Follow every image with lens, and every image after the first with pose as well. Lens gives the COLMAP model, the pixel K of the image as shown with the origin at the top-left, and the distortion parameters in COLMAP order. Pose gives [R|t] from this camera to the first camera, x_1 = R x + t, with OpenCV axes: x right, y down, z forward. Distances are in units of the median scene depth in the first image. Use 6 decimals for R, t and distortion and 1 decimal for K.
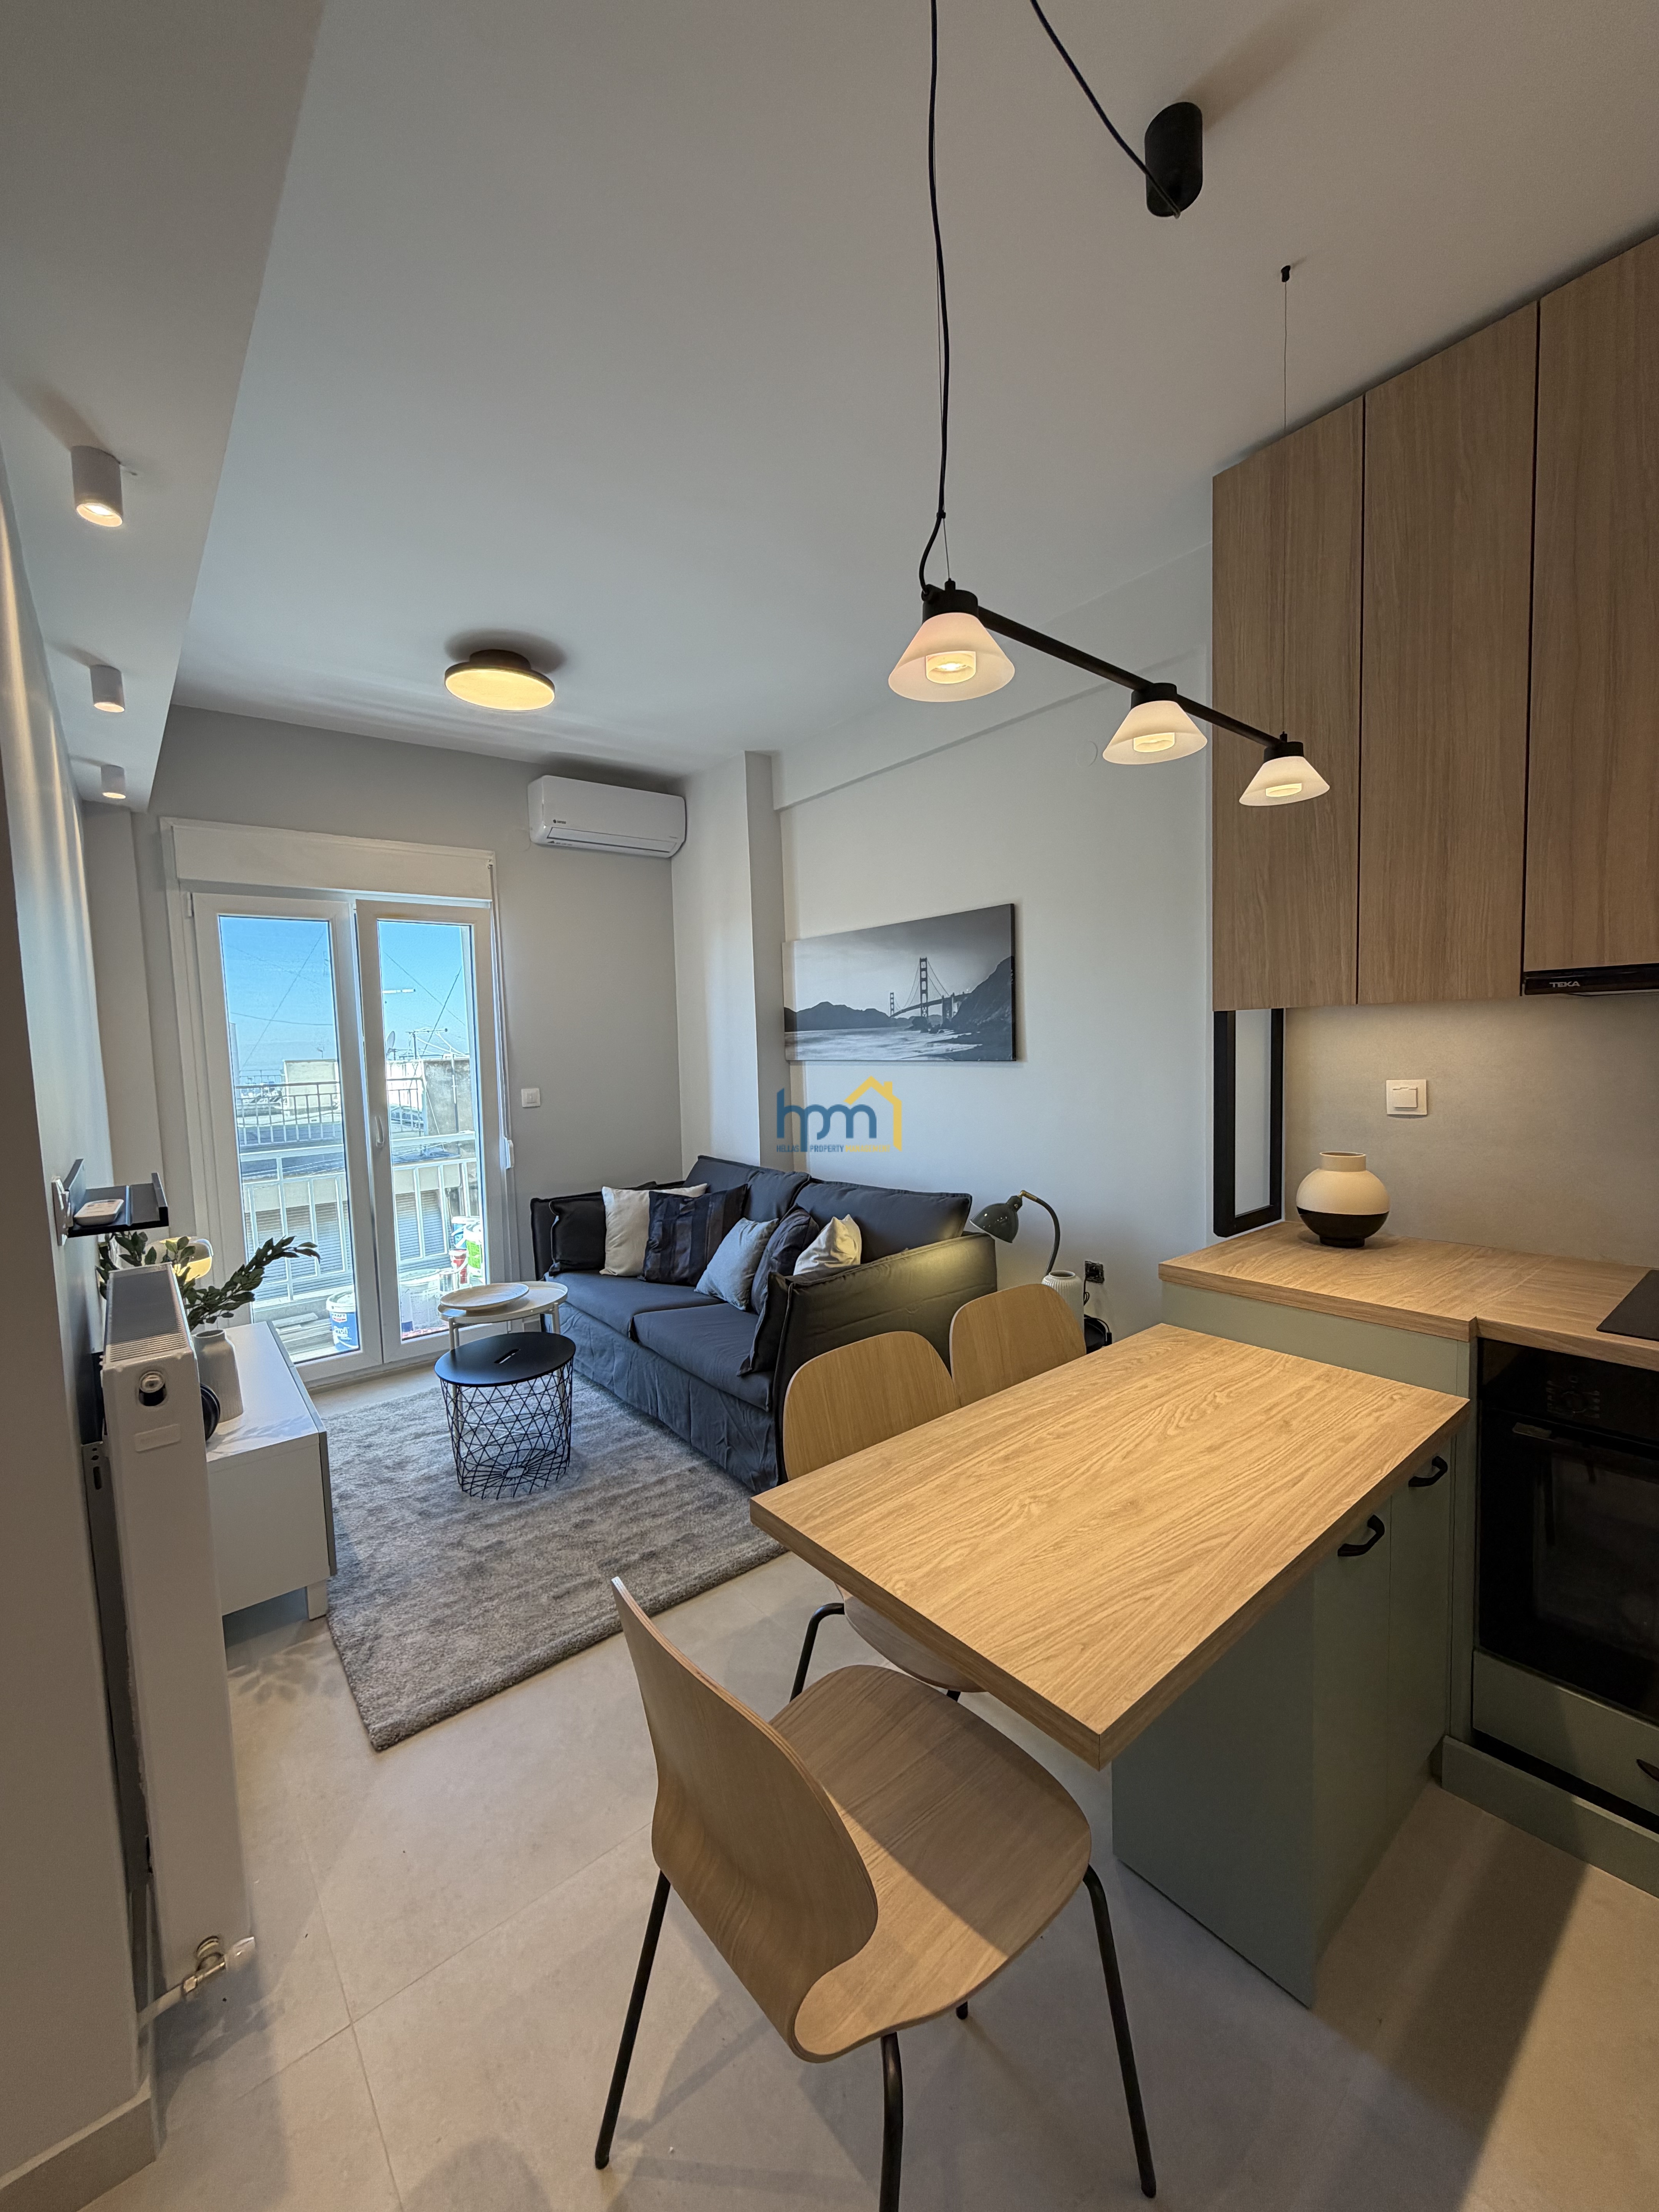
lens RADIAL K [[879.1, 0, 826.3], [0, 879.1, 1104.1], [0, 0, 1]] dist [0.002762, -0.000851]
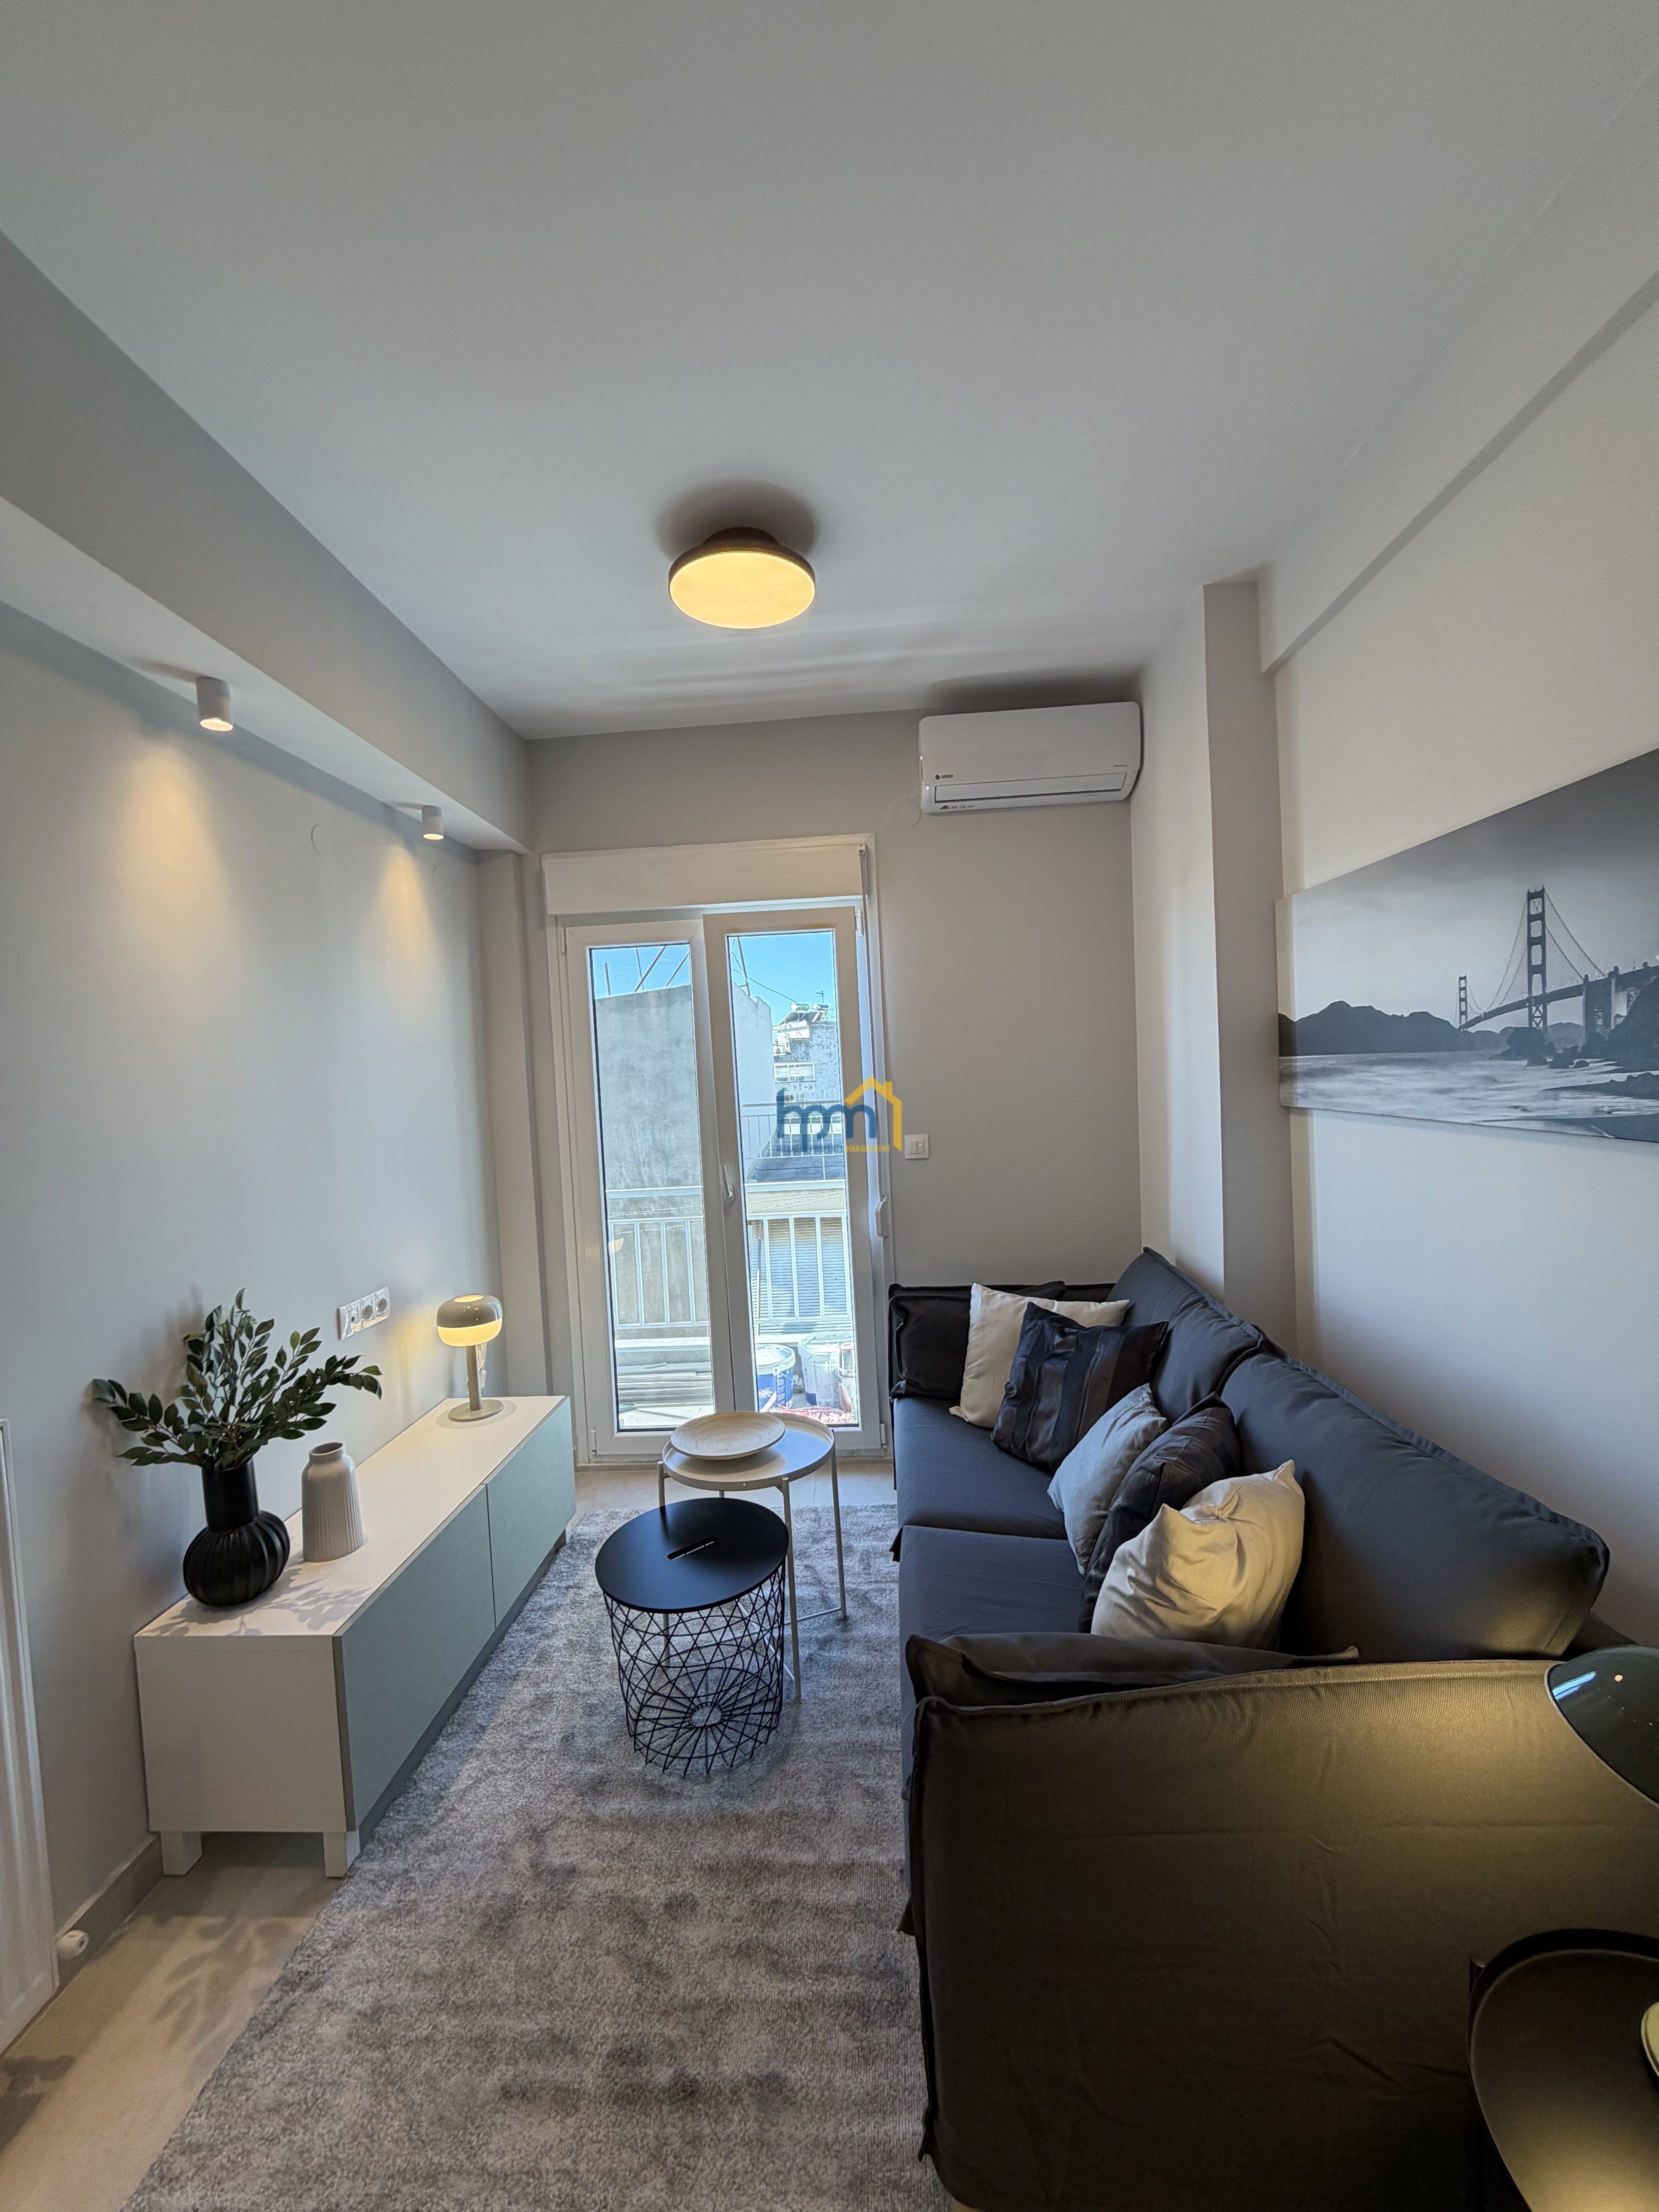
lens RADIAL K [[879.1, 0, 828.3], [0, 879.1, 1103.6], [0, 0, 1]] dist [0.002762, -0.000851]
pose [[0.747862, 0.021325, -0.663511, 0.154564], [-0.024965, 0.999680, 0.003991, -0.062407], [0.663384, 0.013580, 0.748156, 0.507109]]
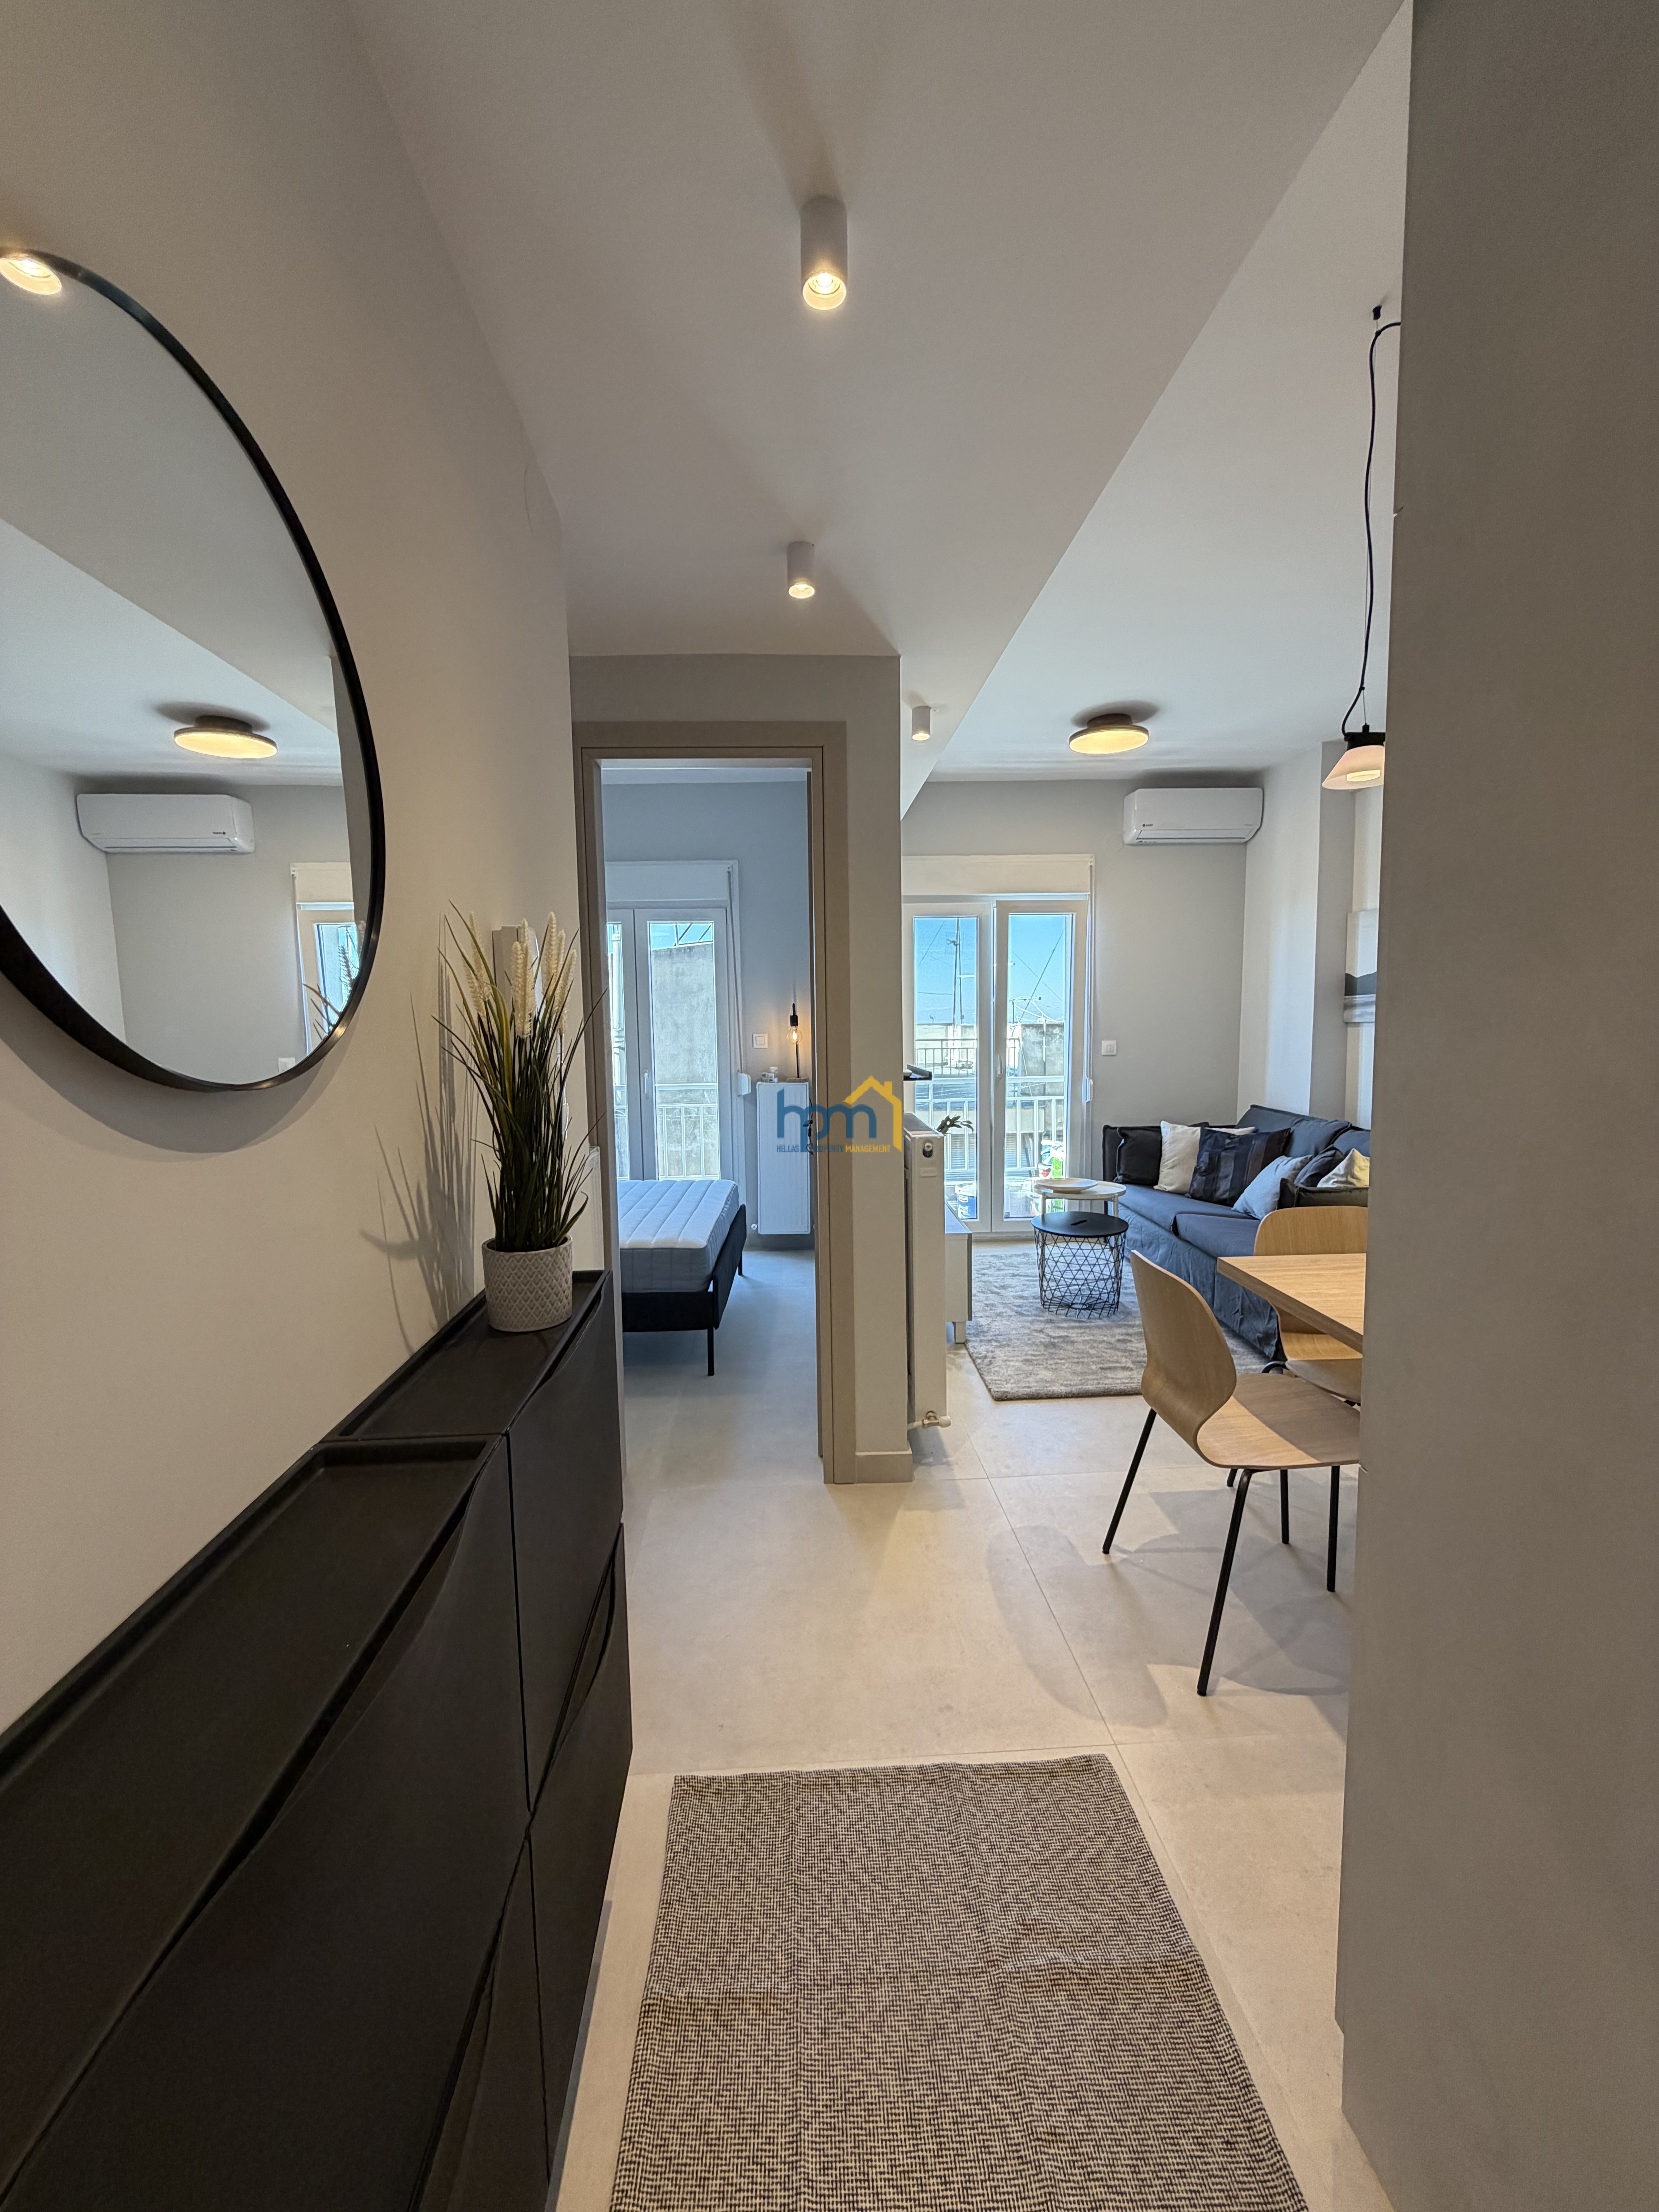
lens RADIAL K [[879.1, 0, 829.7], [0, 879.1, 1104.9], [0, 0, 1]] dist [0.002762, -0.000851]
pose [[0.805185, 0.074676, -0.588303, 0.122400], [-0.055098, 0.997169, 0.051164, 0.043171], [0.590458, -0.008782, 0.807021, -0.350312]]
